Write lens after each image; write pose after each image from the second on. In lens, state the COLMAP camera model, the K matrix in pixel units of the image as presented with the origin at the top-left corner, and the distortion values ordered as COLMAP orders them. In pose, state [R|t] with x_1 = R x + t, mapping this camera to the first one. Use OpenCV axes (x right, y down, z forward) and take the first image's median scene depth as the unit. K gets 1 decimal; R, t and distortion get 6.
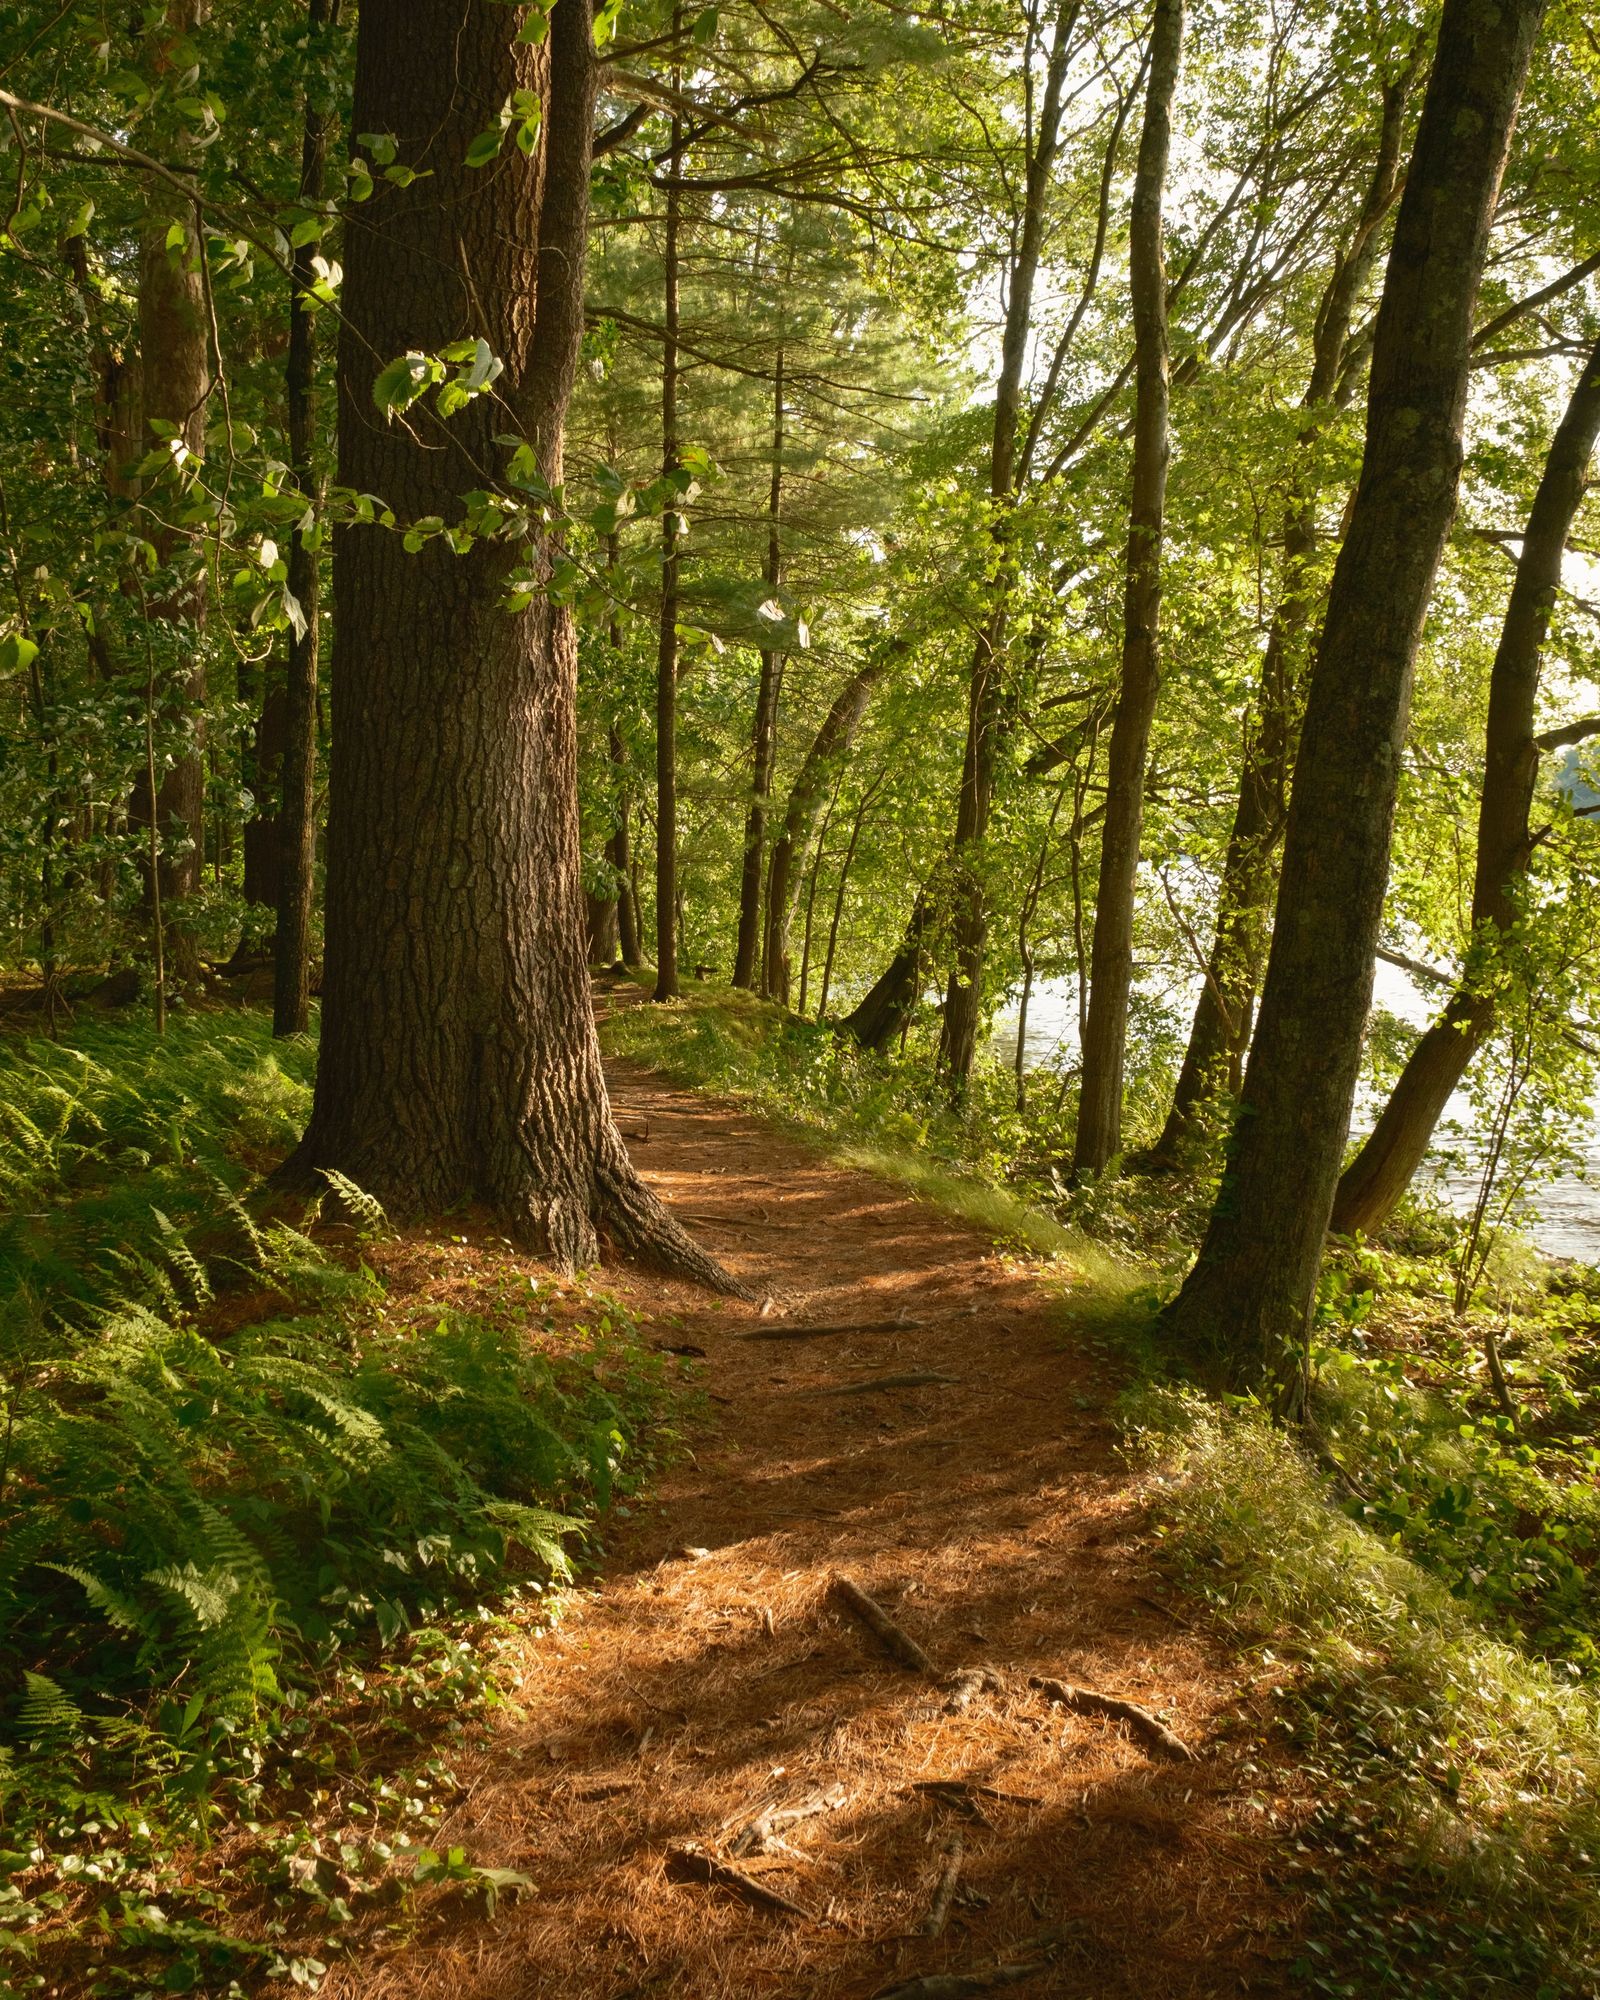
lens RADIAL K [[1750.9, 0, 800.0], [0, 1750.9, 1000.0], [0, 0, 1]] dist [-0.004285, -0.008831]
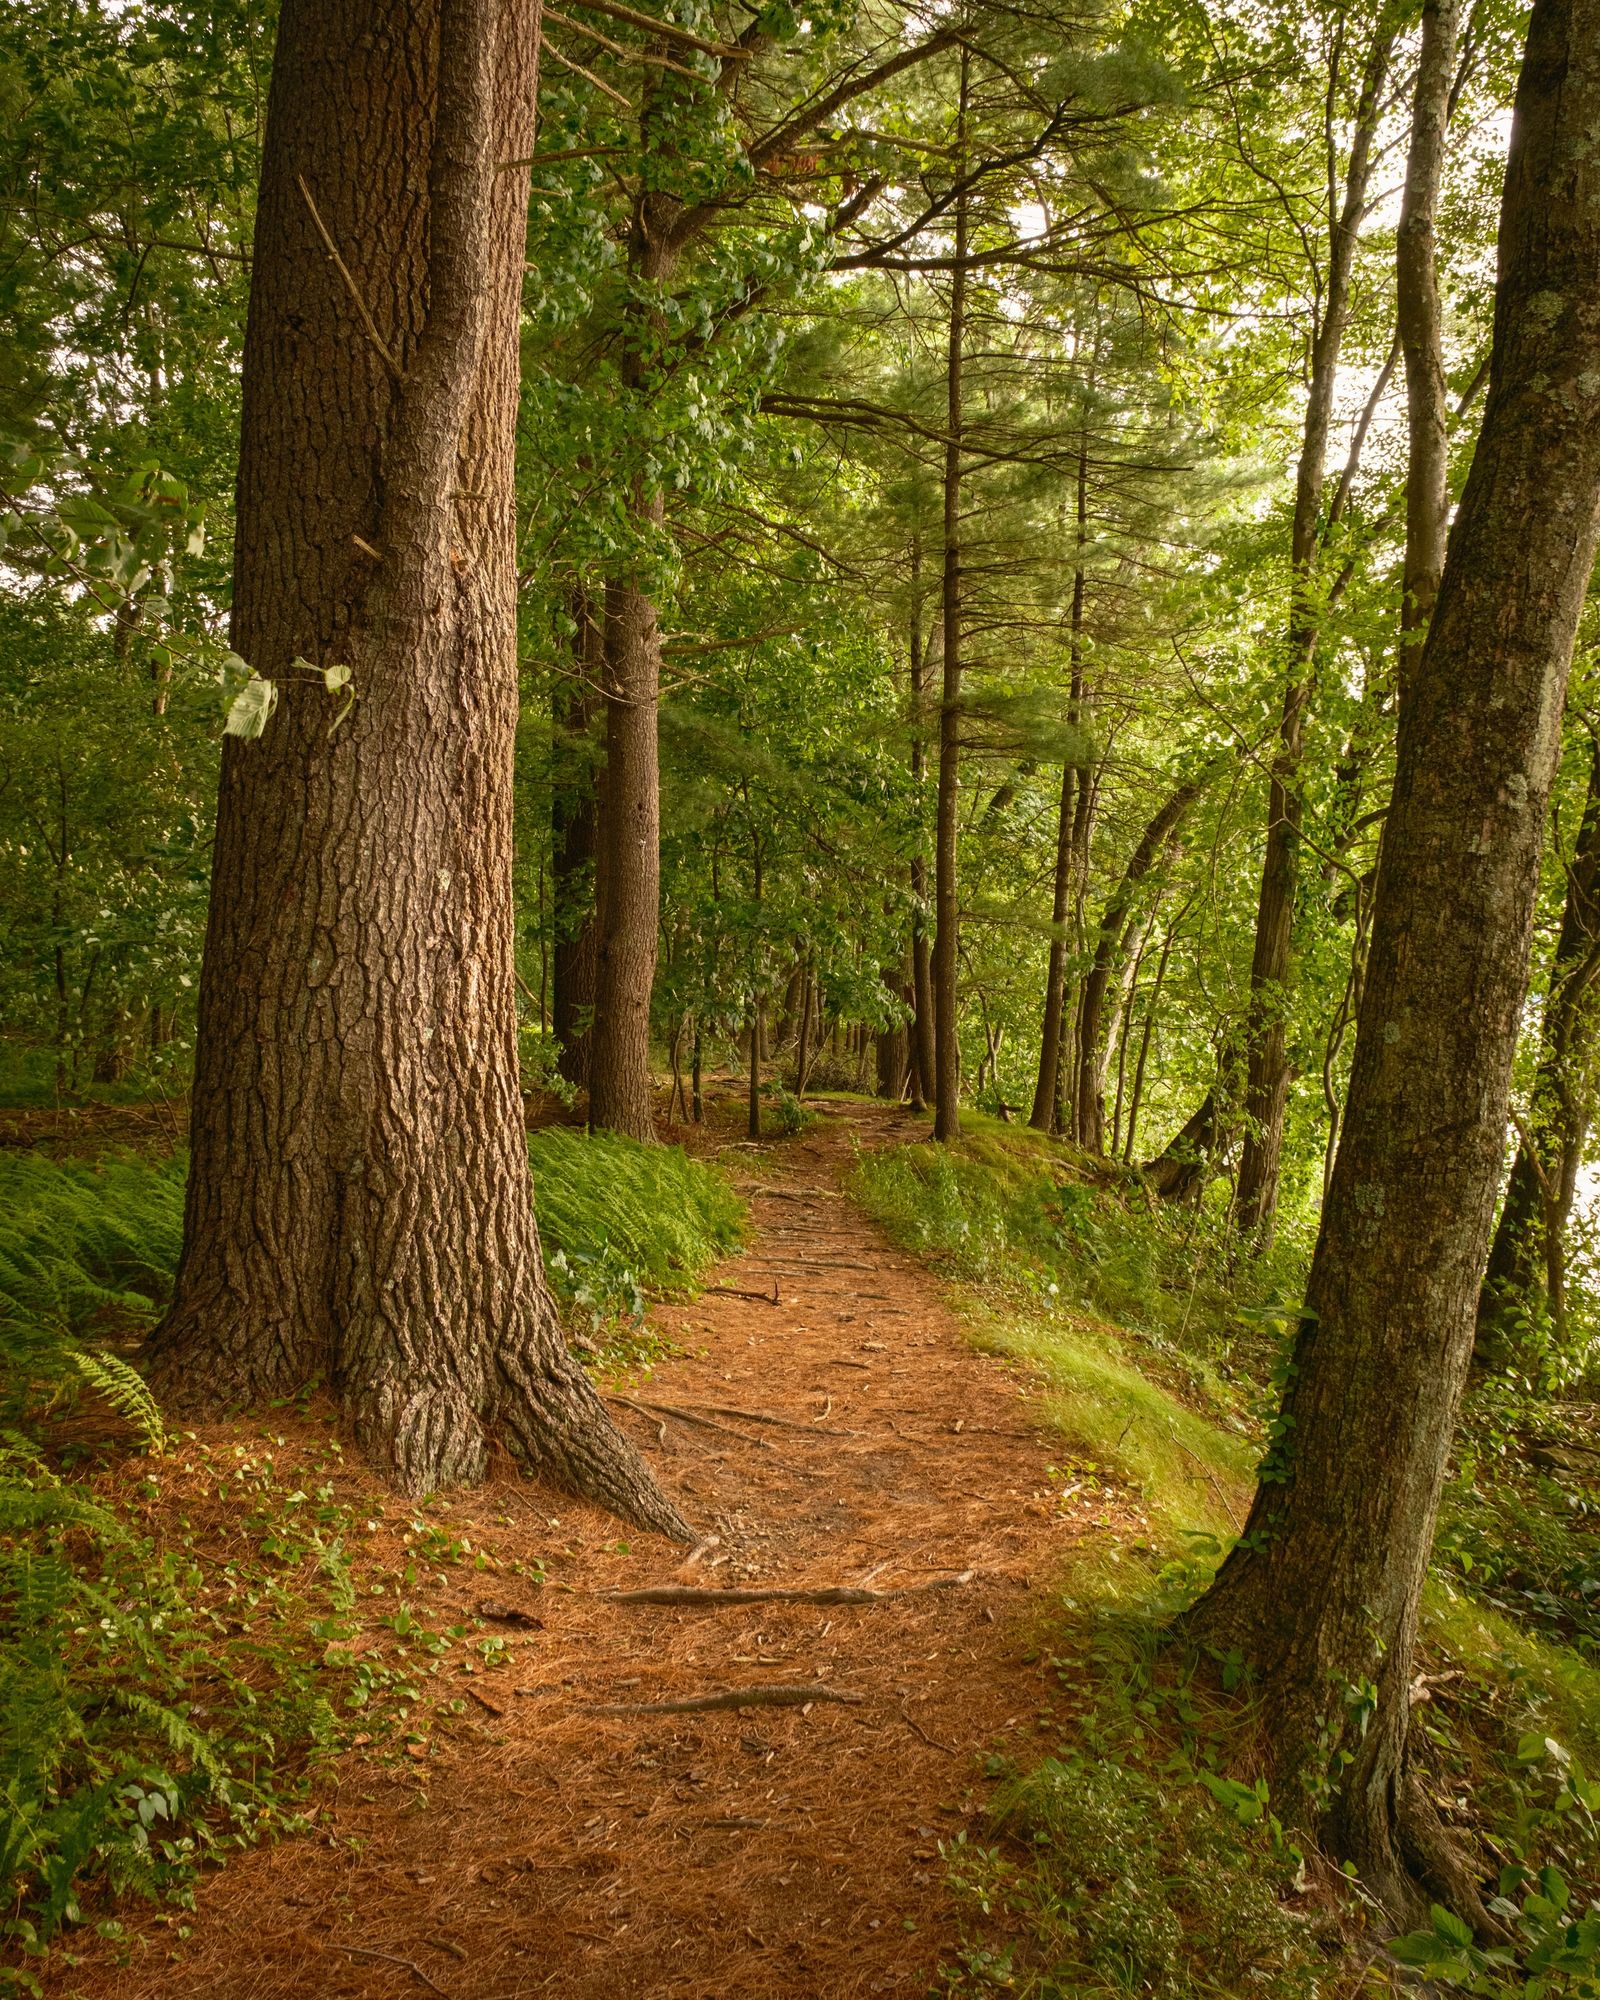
lens RADIAL K [[1750.9, 0, 800.0], [0, 1750.9, 1000.0], [0, 0, 1]] dist [-0.004285, -0.008831]
pose [[0.977686, 0.009139, -0.209874, 0.178051], [-0.025116, 0.996972, -0.073589, -0.005189], [0.208566, 0.077218, 0.974955, 0.266776]]
